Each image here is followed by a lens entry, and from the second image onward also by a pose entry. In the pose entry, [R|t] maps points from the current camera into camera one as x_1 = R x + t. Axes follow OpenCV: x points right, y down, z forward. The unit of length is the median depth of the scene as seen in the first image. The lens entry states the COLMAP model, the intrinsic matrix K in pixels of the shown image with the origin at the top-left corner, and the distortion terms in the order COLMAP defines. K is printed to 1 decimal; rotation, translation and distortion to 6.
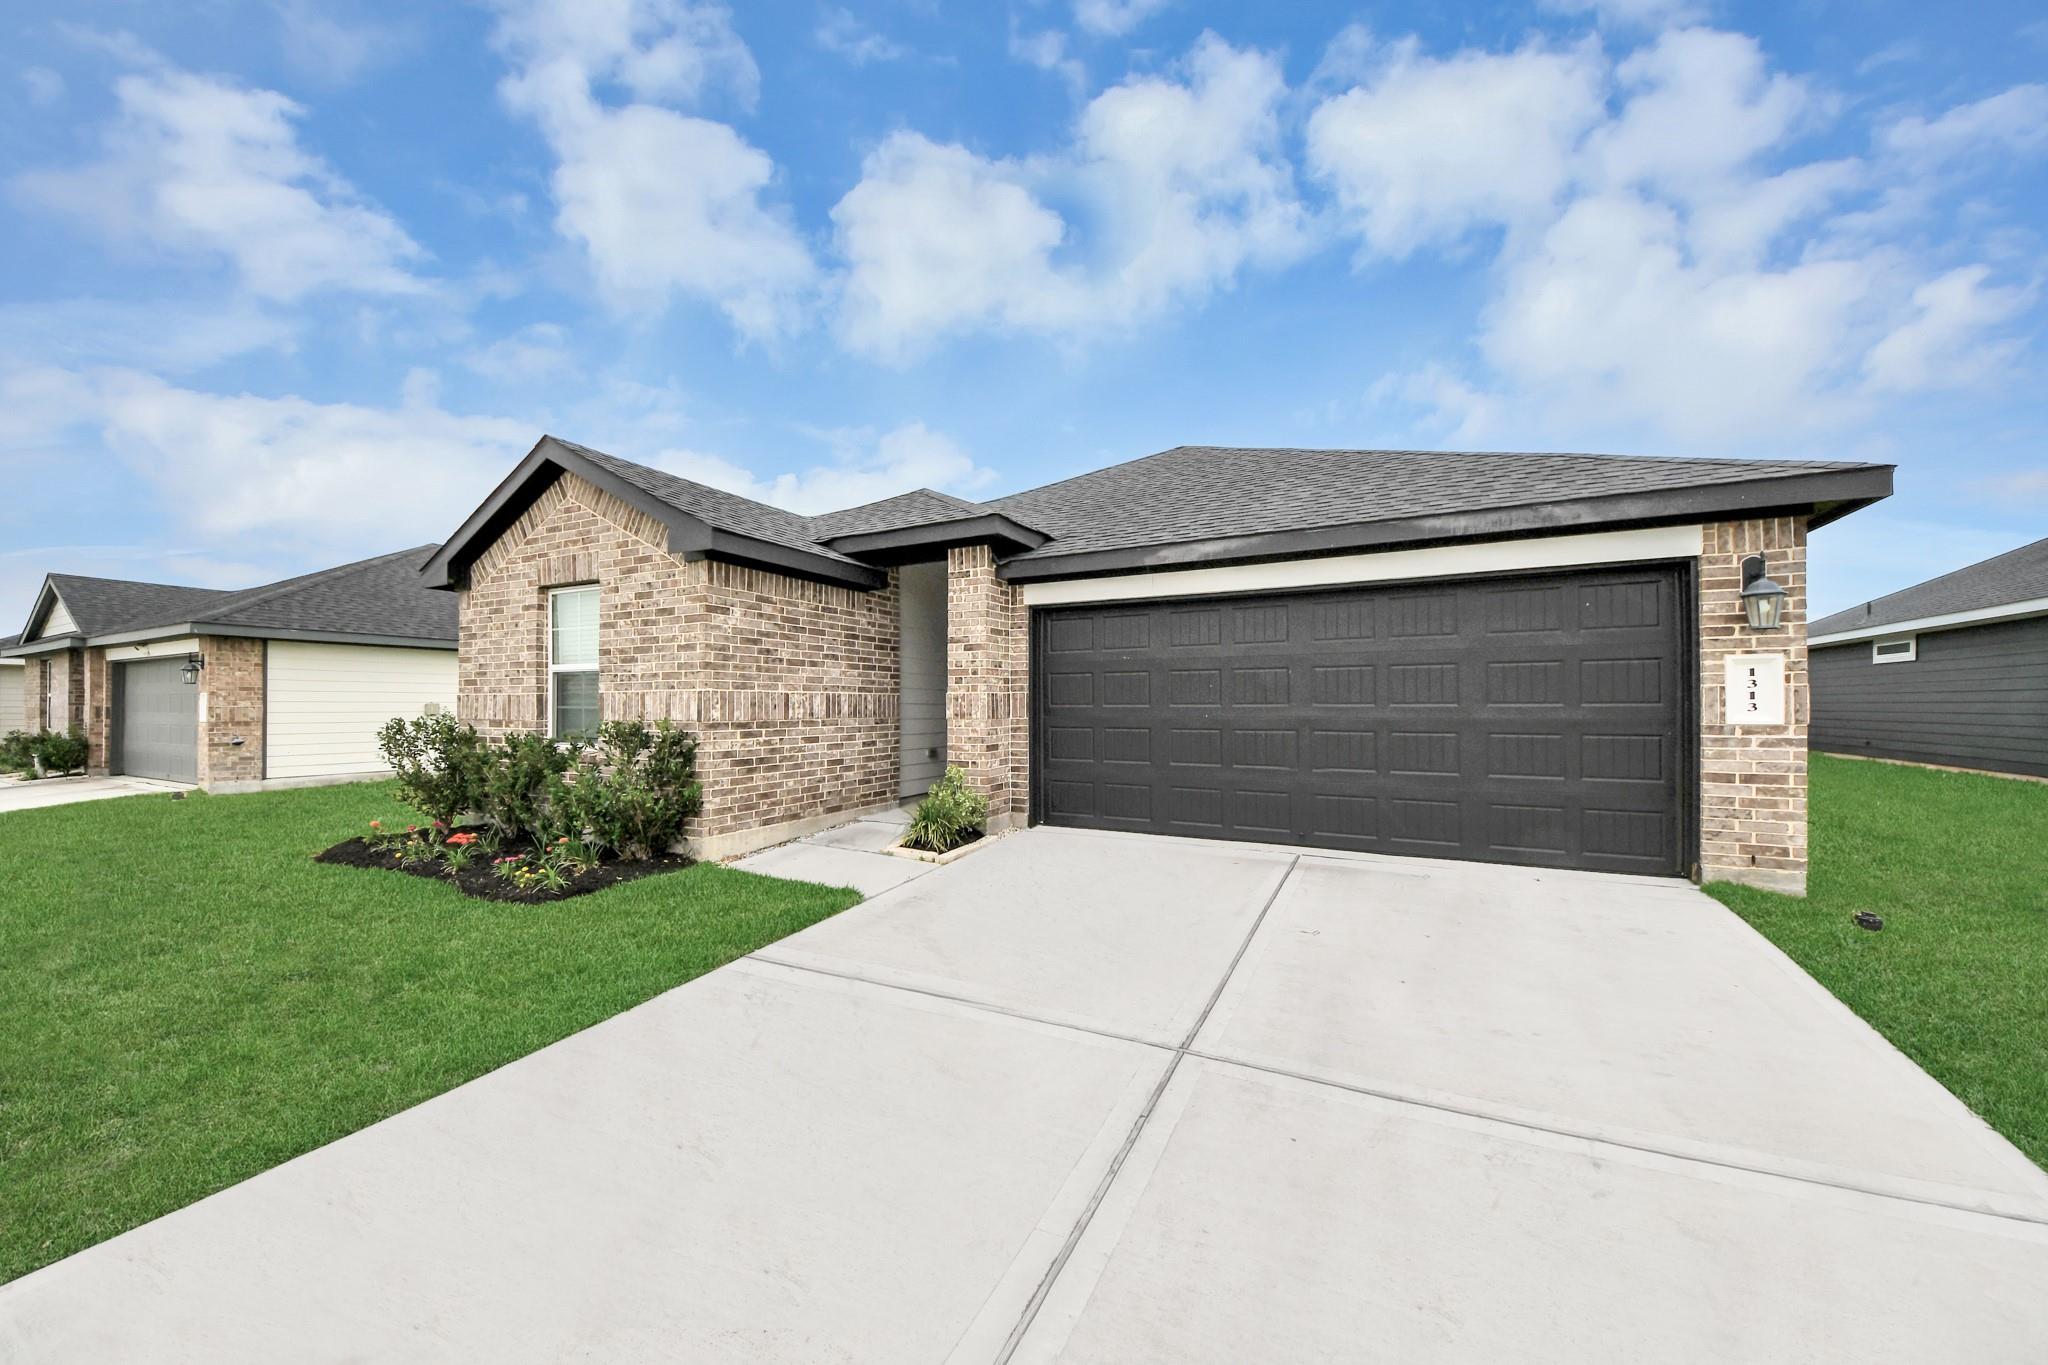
lens RADIAL K [[748.2, 0, 1016.5], [0, 748.2, 700.4], [0, 0, 1]] dist [0.008207, -0.008262]
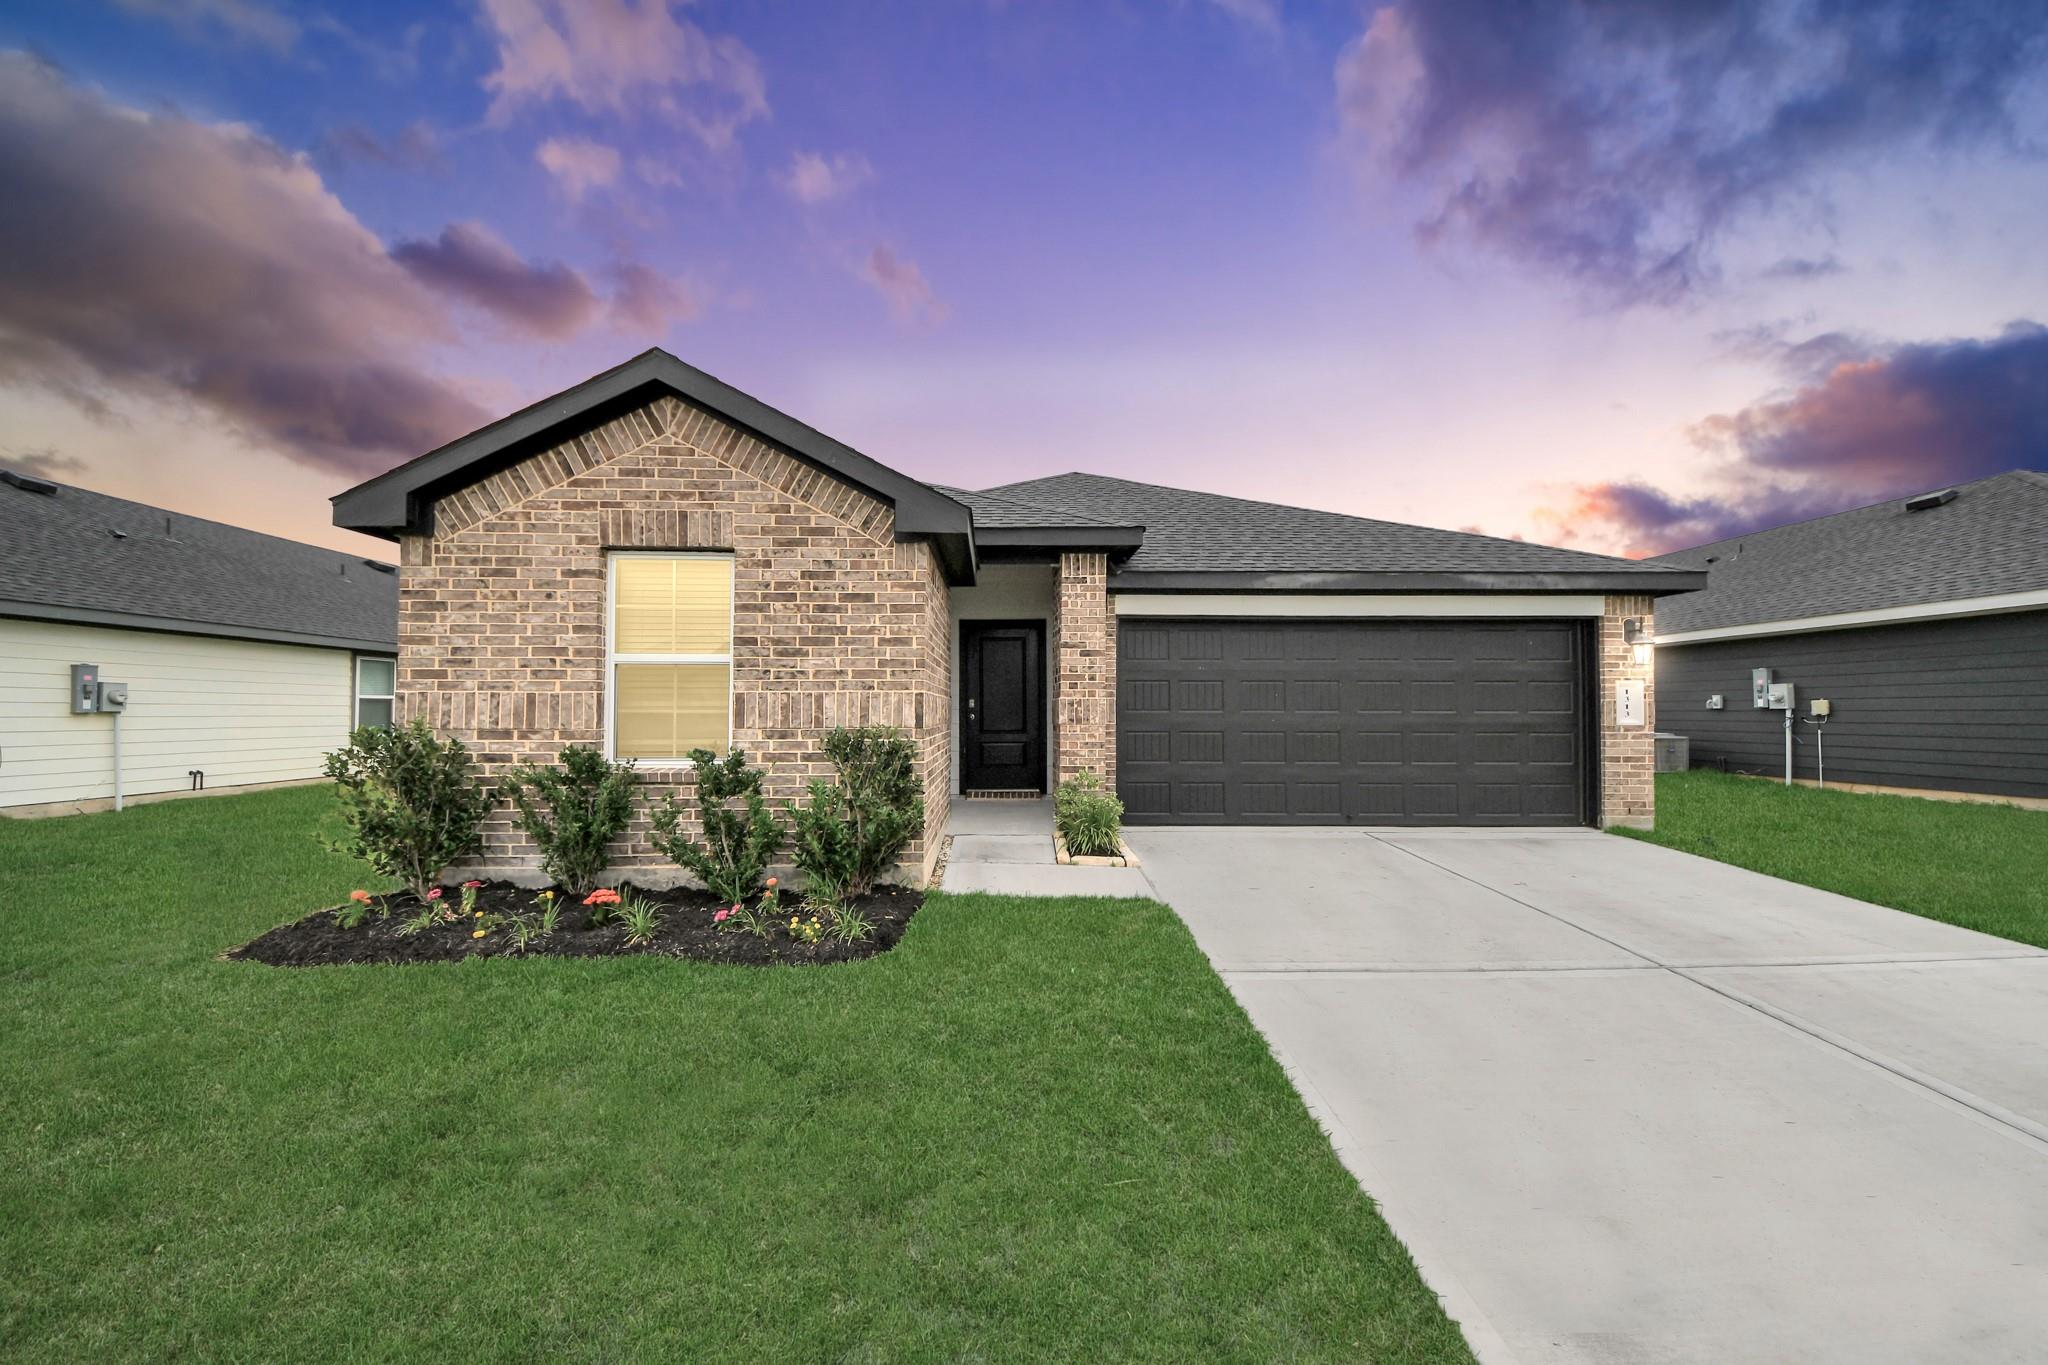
lens RADIAL K [[748.2, 0, 1034.0], [0, 748.2, 699.3], [0, 0, 1]] dist [0.008207, -0.008262]
pose [[0.875483, 0.011469, 0.483112, -0.675892], [-0.007392, 0.999919, -0.010342, 0.002515], [-0.483192, 0.005483, 0.875497, 0.167904]]
